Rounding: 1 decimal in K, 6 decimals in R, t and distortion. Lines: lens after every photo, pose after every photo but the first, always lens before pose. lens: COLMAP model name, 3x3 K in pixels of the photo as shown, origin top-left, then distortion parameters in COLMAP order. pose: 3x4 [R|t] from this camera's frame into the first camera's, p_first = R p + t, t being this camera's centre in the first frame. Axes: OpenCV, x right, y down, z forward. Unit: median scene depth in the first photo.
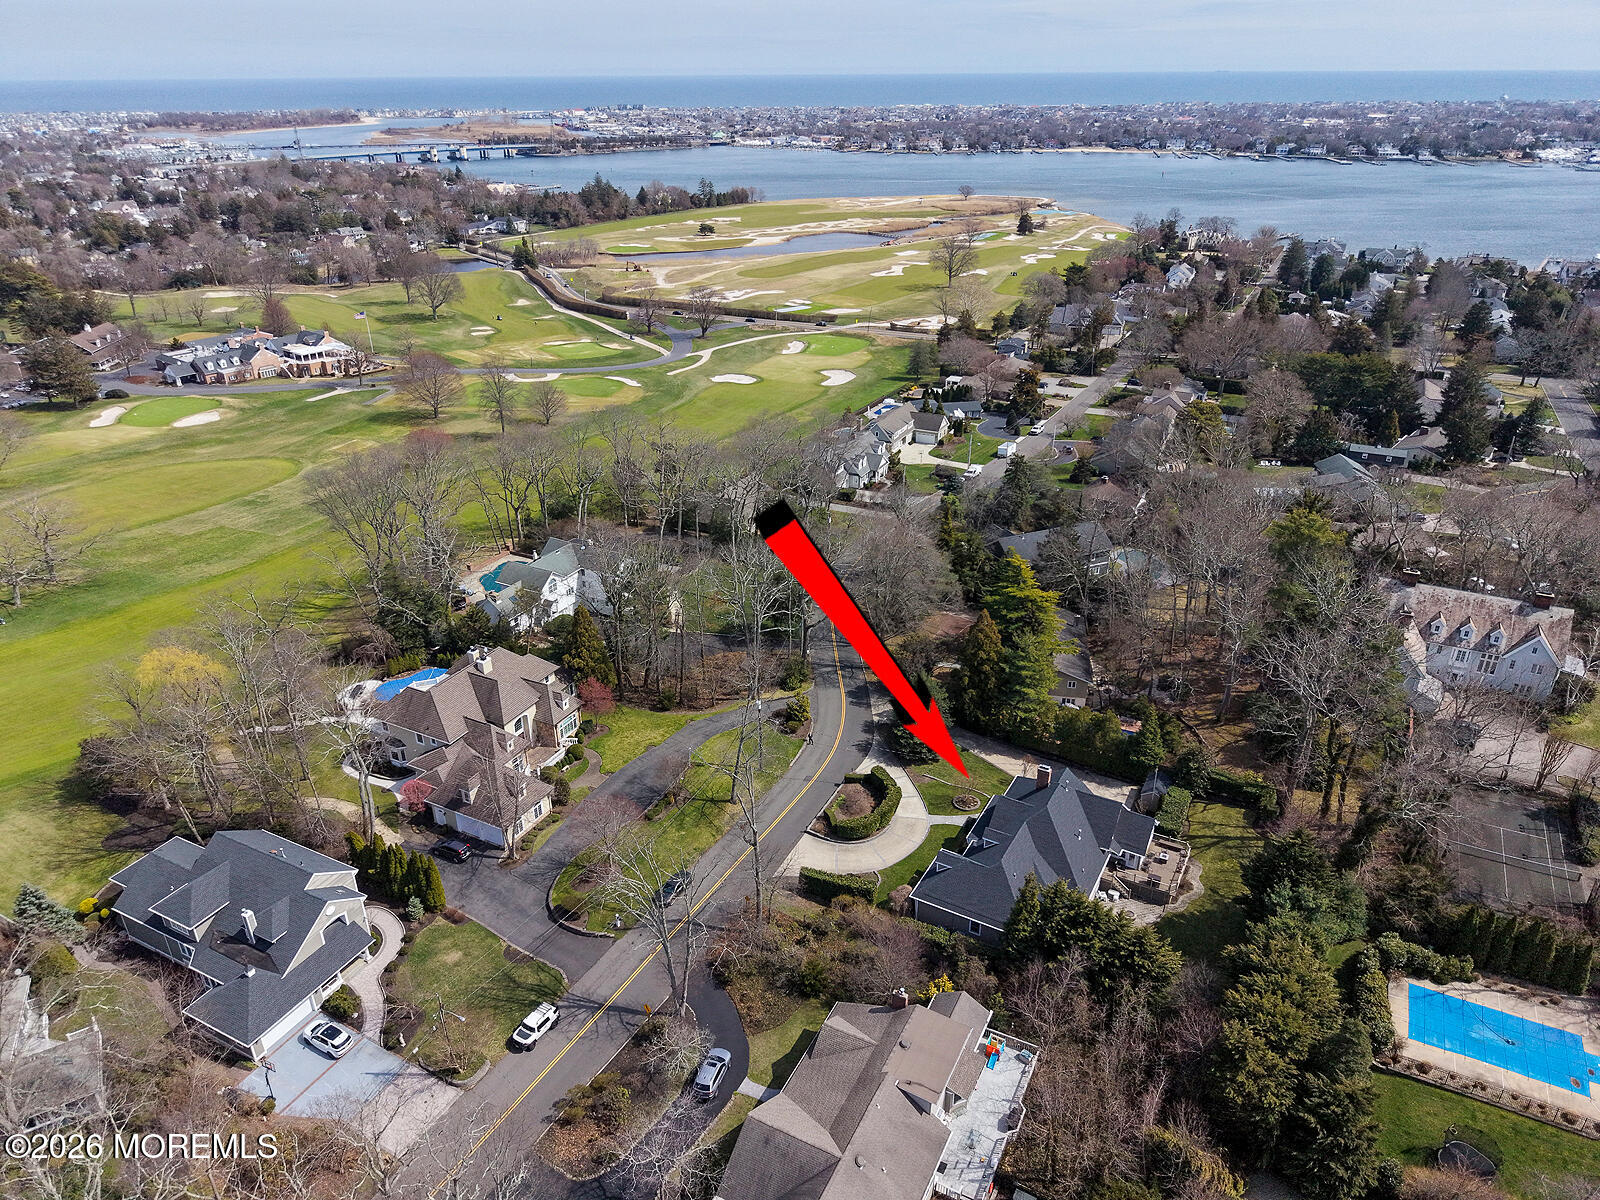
lens RADIAL K [[1048.3, 0, 802.8], [0, 1048.3, 606.2], [0, 0, 1]] dist [0.026868, -0.027824]
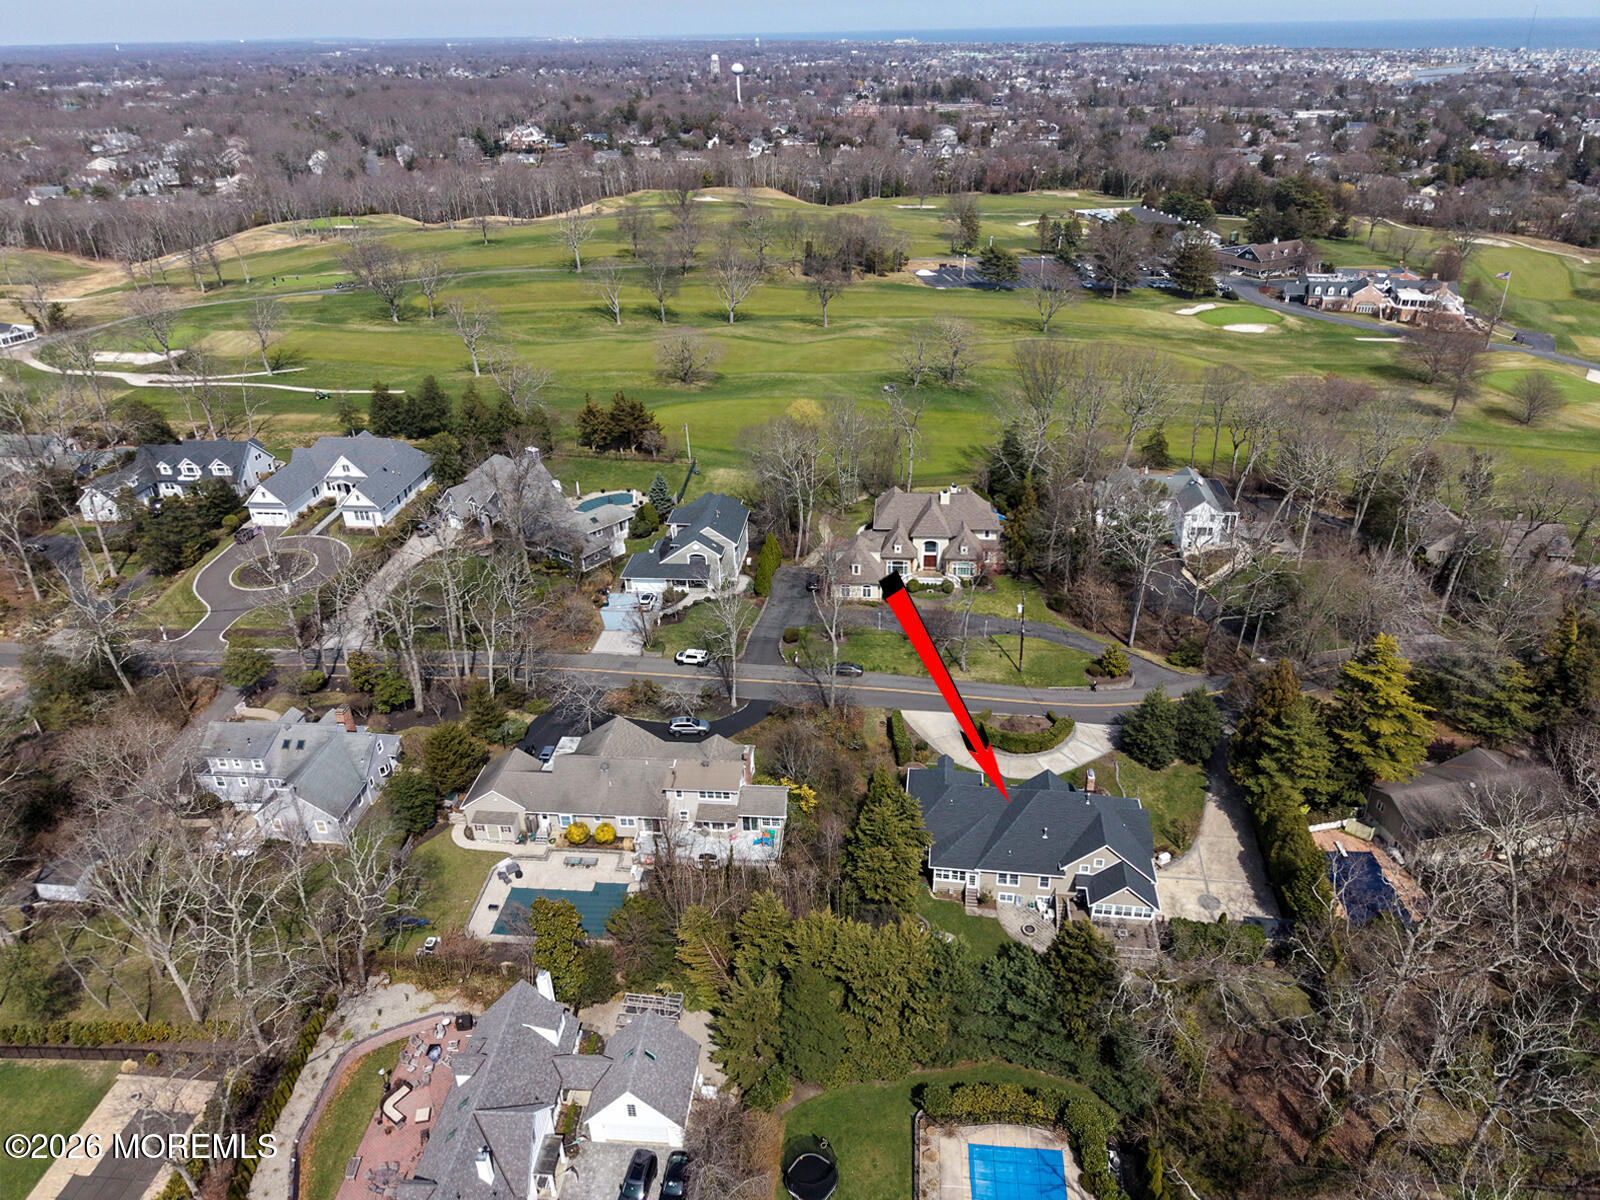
lens RADIAL K [[1048.3, 0, 802.8], [0, 1048.3, 606.2], [0, 0, 1]] dist [0.026868, -0.027824]
pose [[0.374109, 0.444966, -0.813664, 0.240657], [-0.403218, 0.868148, 0.289369, -0.042432], [0.835139, 0.219829, 0.504200, 0.077430]]
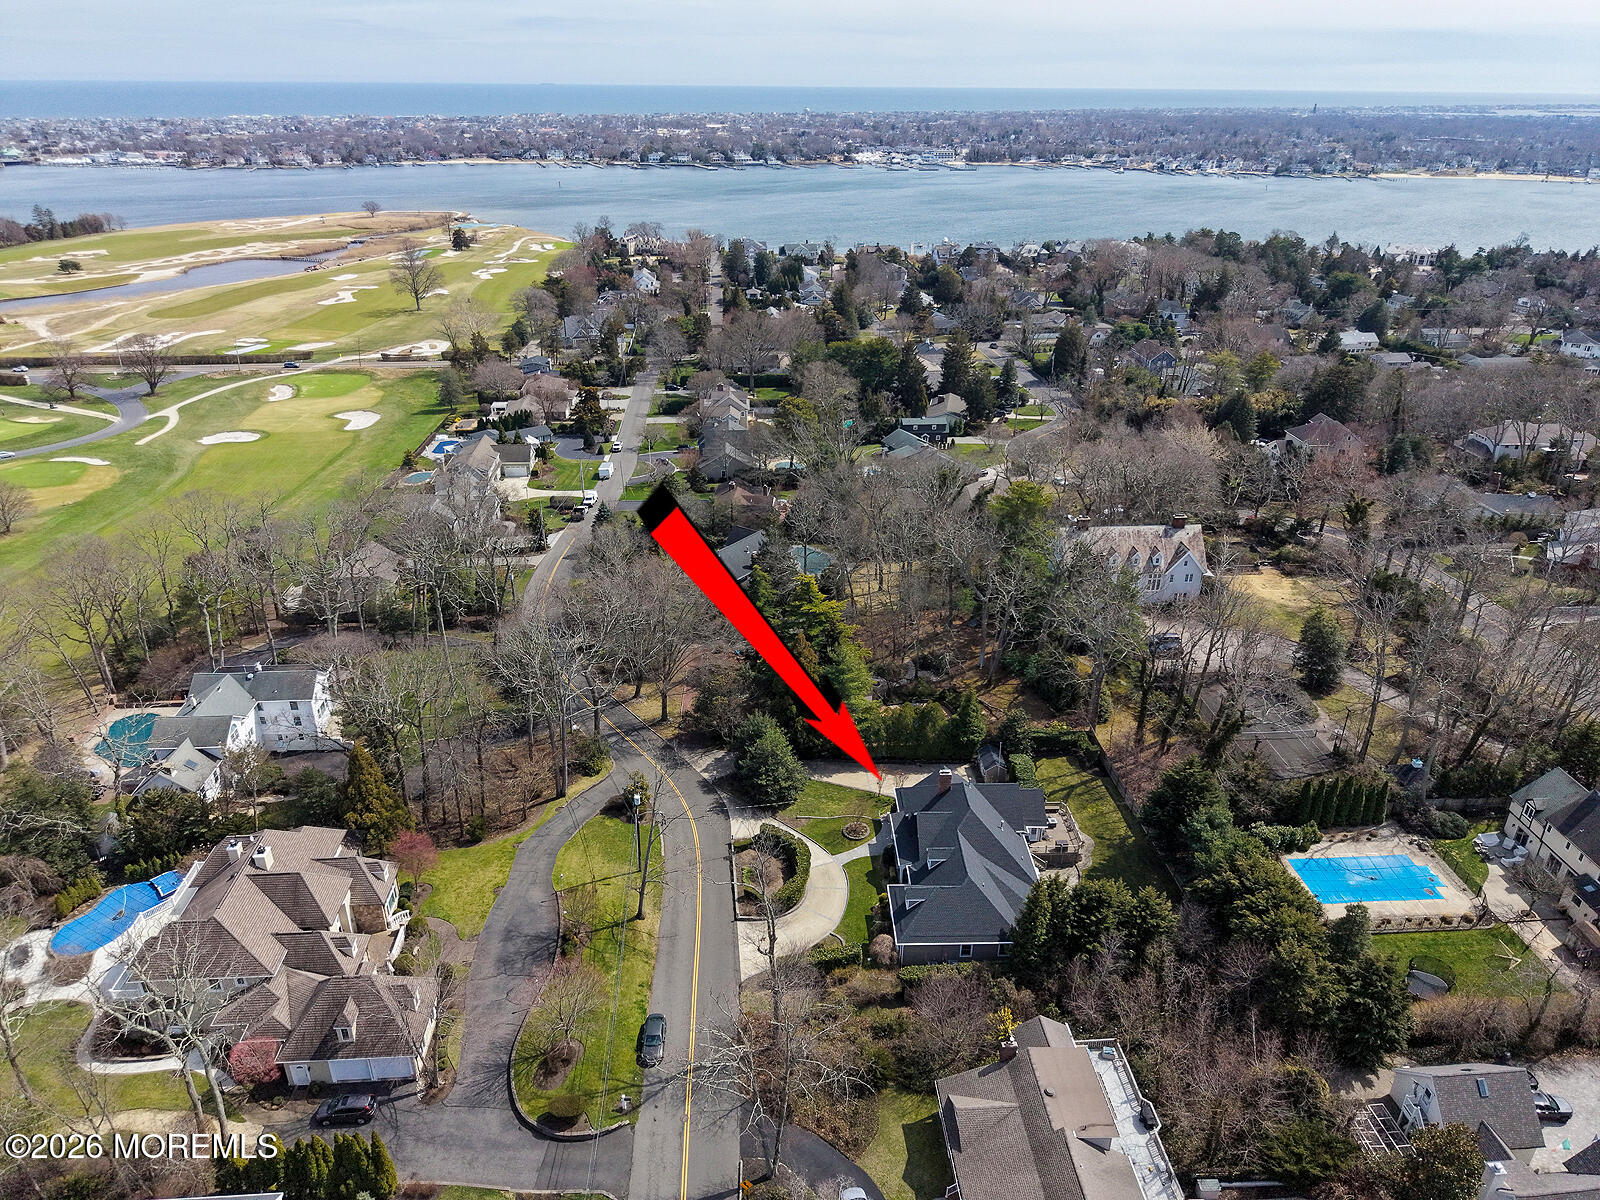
lens RADIAL K [[1048.3, 0, 802.8], [0, 1048.3, 606.2], [0, 0, 1]] dist [0.026868, -0.027824]
pose [[0.859437, -0.217533, 0.462653, -0.091296], [0.221578, 0.974040, 0.046371, -0.022550], [-0.460729, 0.062660, 0.885326, 0.046487]]
